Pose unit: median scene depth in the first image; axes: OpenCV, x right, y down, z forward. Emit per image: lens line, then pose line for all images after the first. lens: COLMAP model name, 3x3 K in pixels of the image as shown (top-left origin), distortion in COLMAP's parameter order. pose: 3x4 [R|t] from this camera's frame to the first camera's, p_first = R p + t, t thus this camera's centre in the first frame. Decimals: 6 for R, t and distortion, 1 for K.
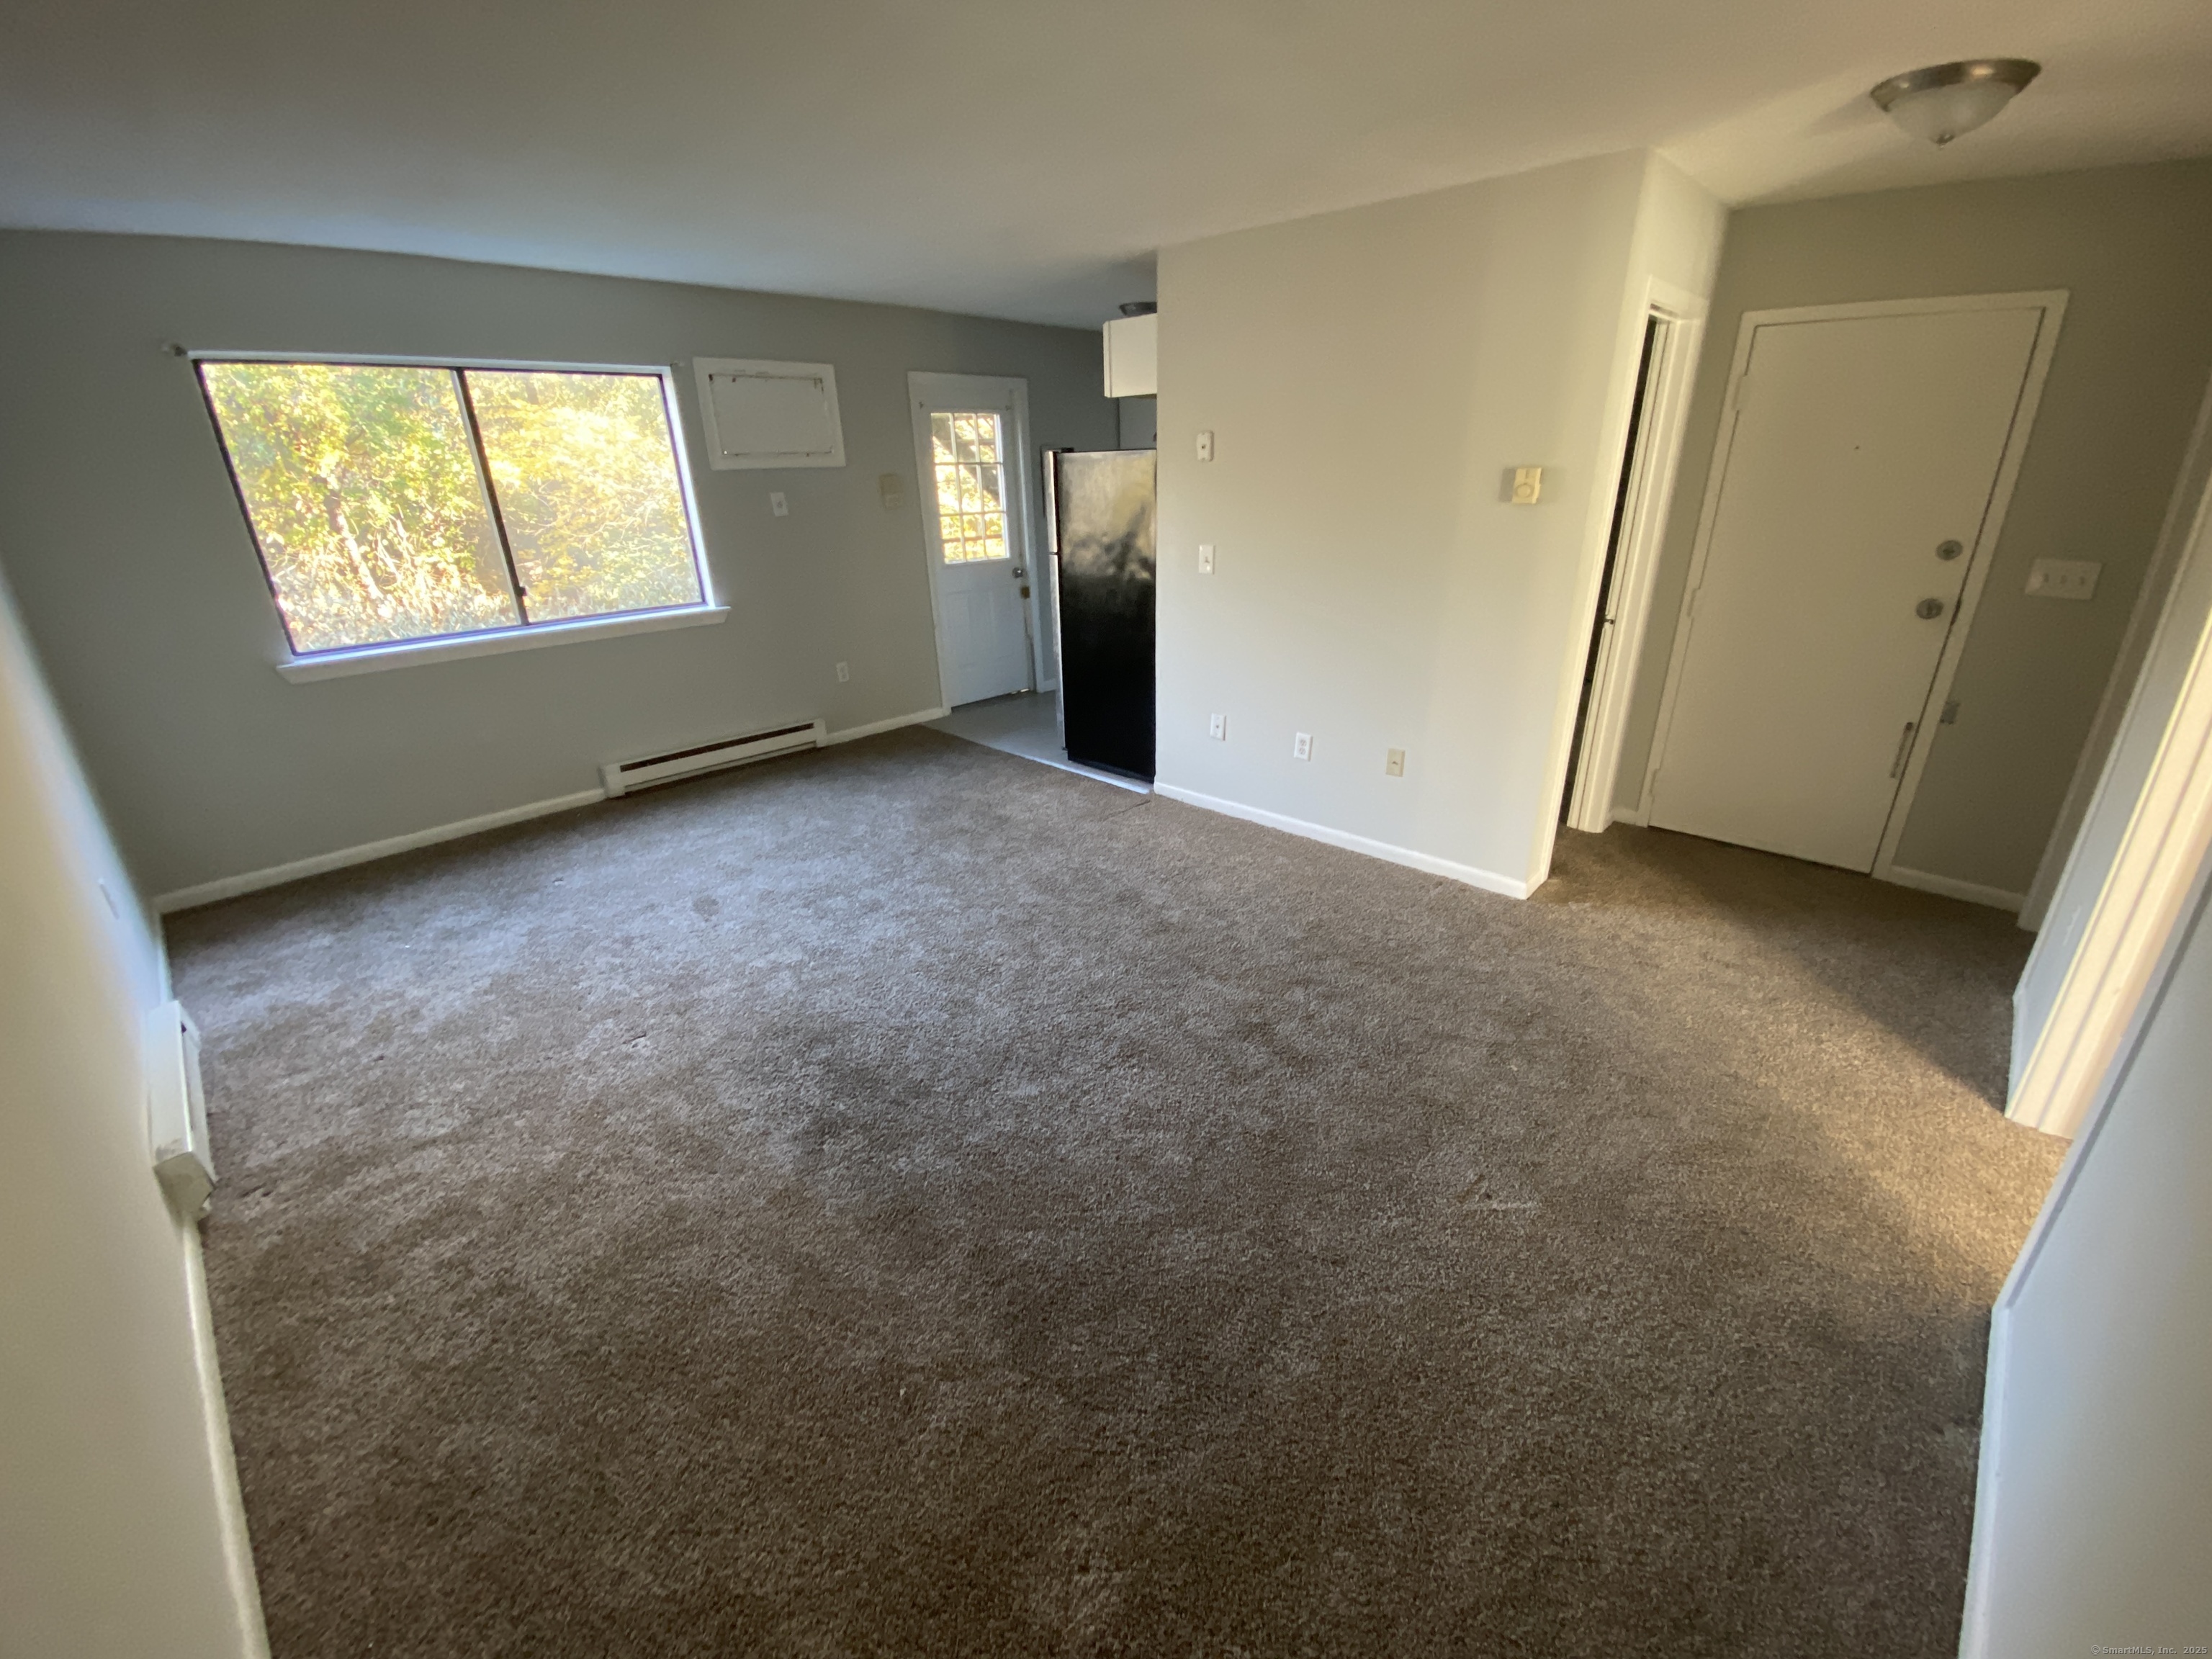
lens RADIAL K [[901.6, 0, 1109.1], [0, 901.6, 830.0], [0, 0, 1]] dist [0.058653, -0.047784]
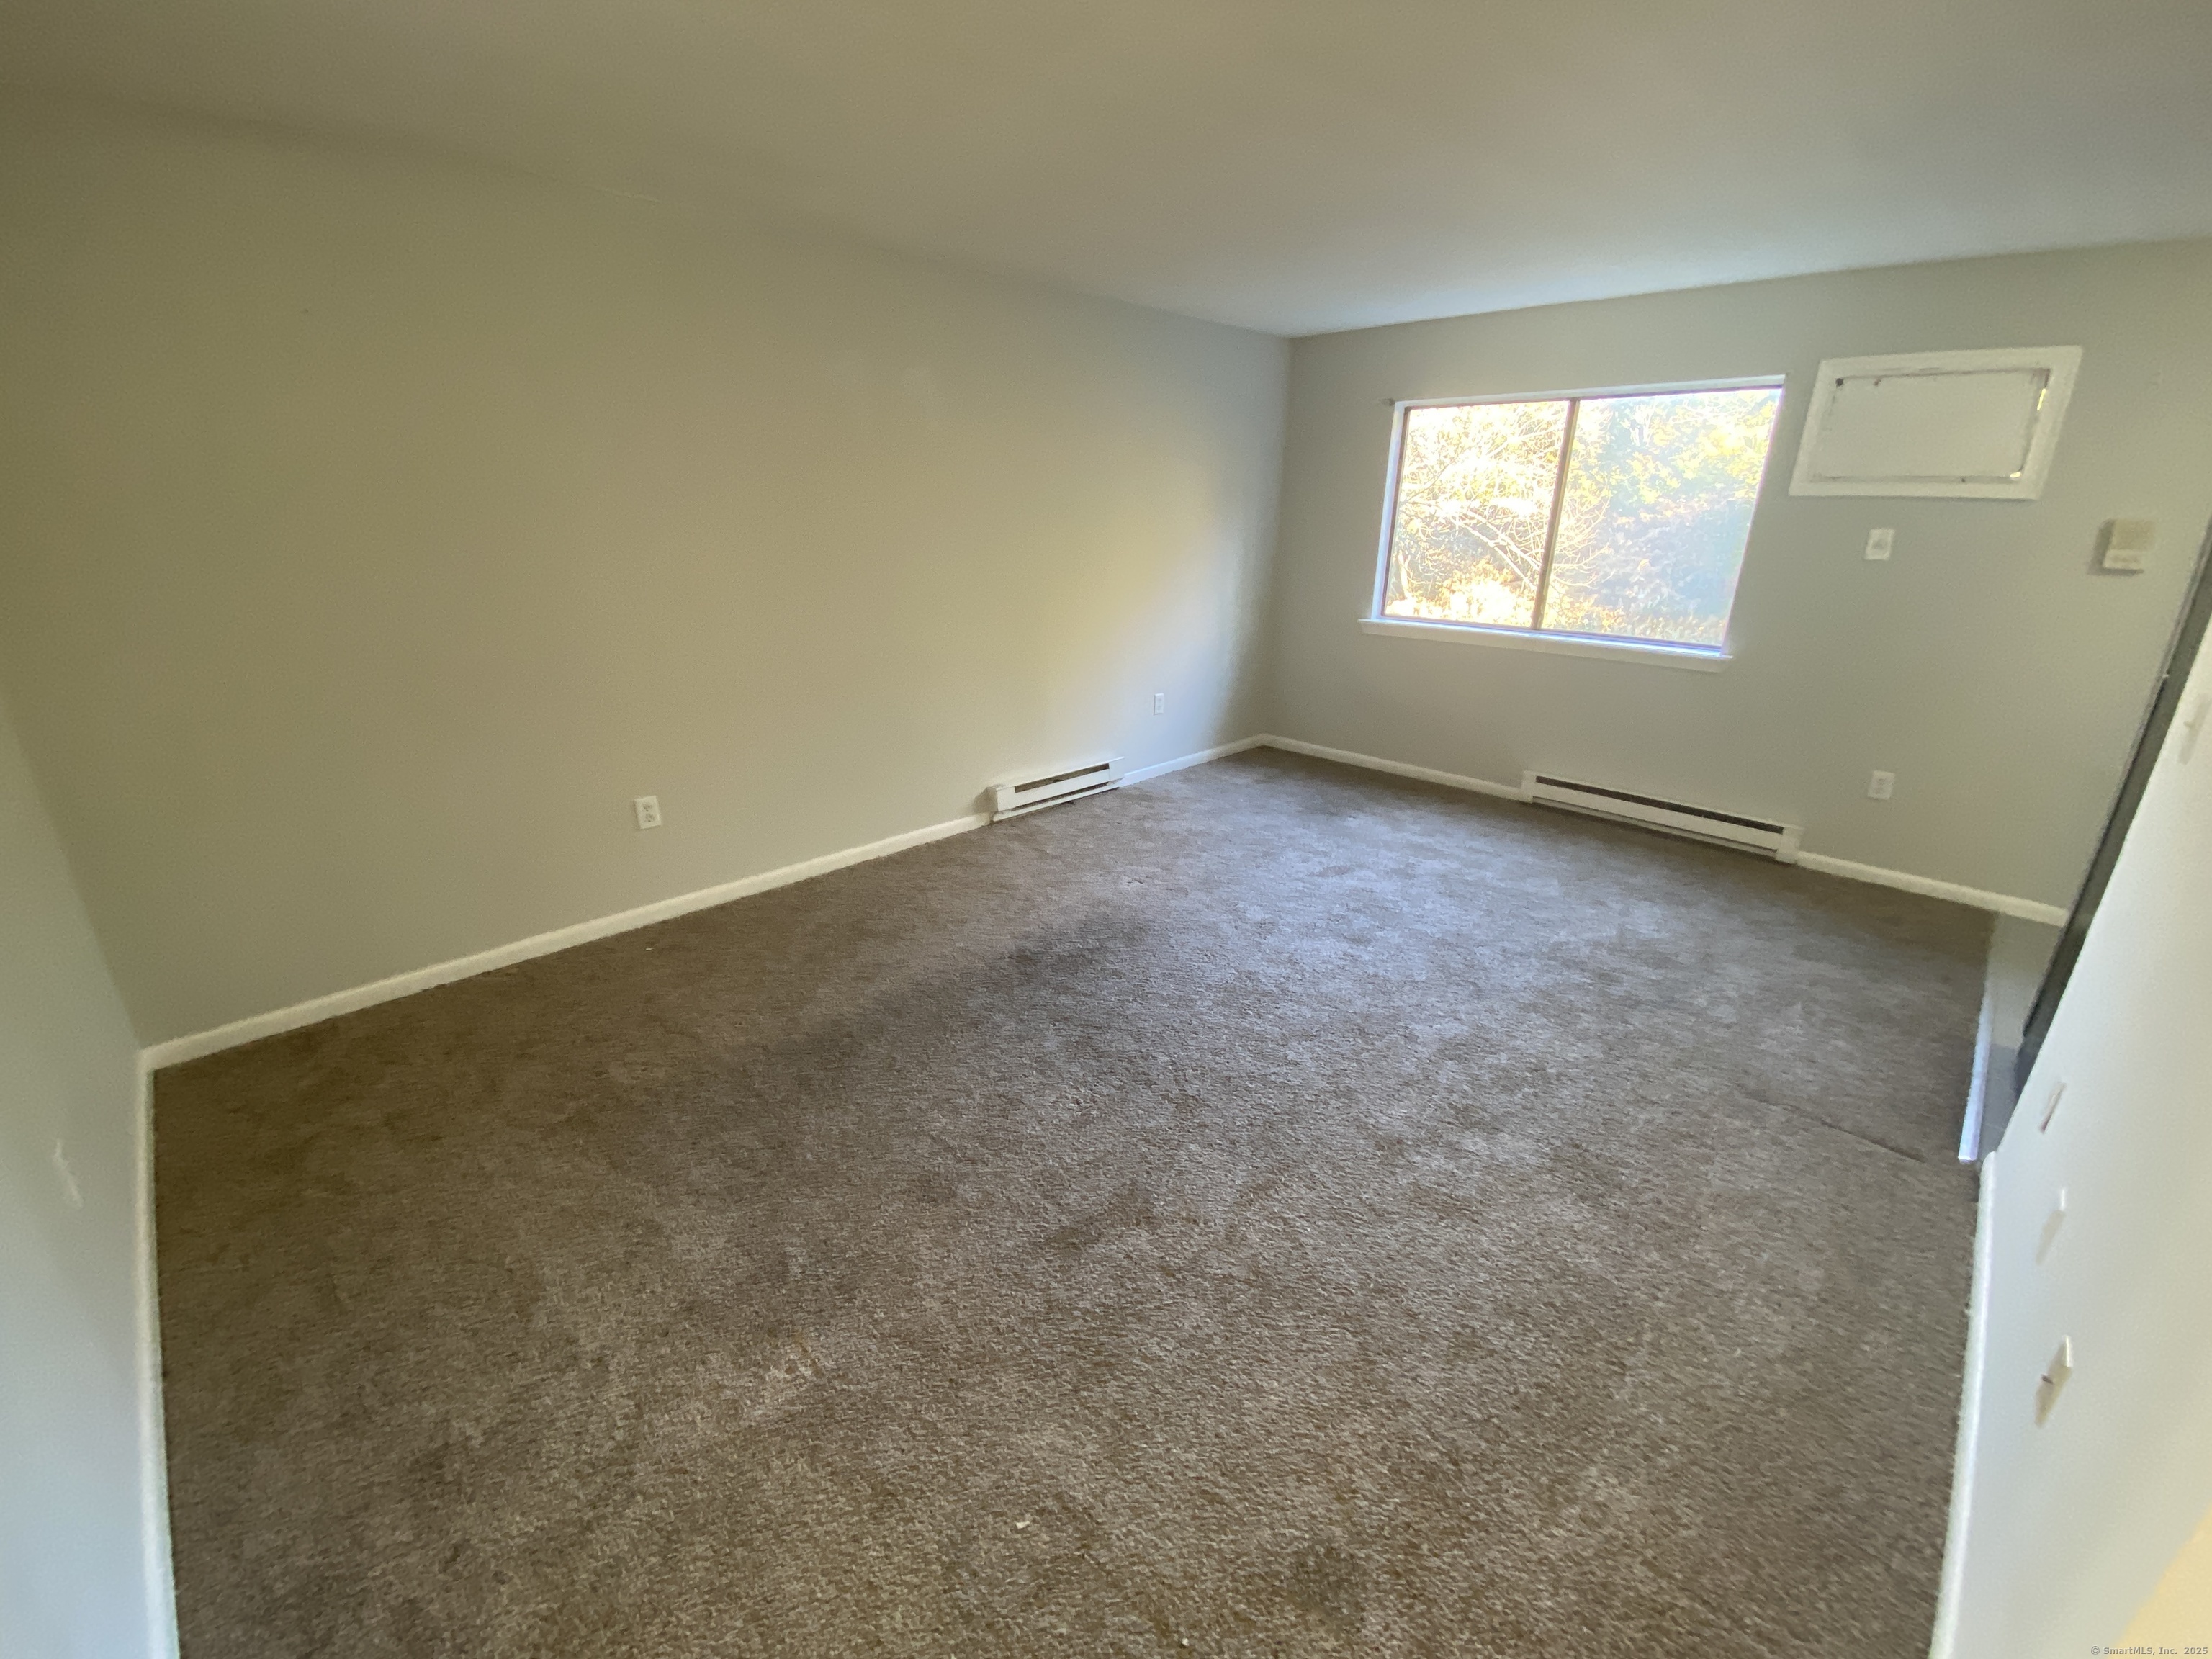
lens RADIAL K [[901.6, 0, 1109.1], [0, 901.6, 830.0], [0, 0, 1]] dist [0.058653, -0.047784]
pose [[-0.039351, 0.361308, -0.931616, 0.590551], [-0.385689, 0.854593, 0.347727, -0.241195], [0.921789, 0.372997, 0.105723, 0.596926]]
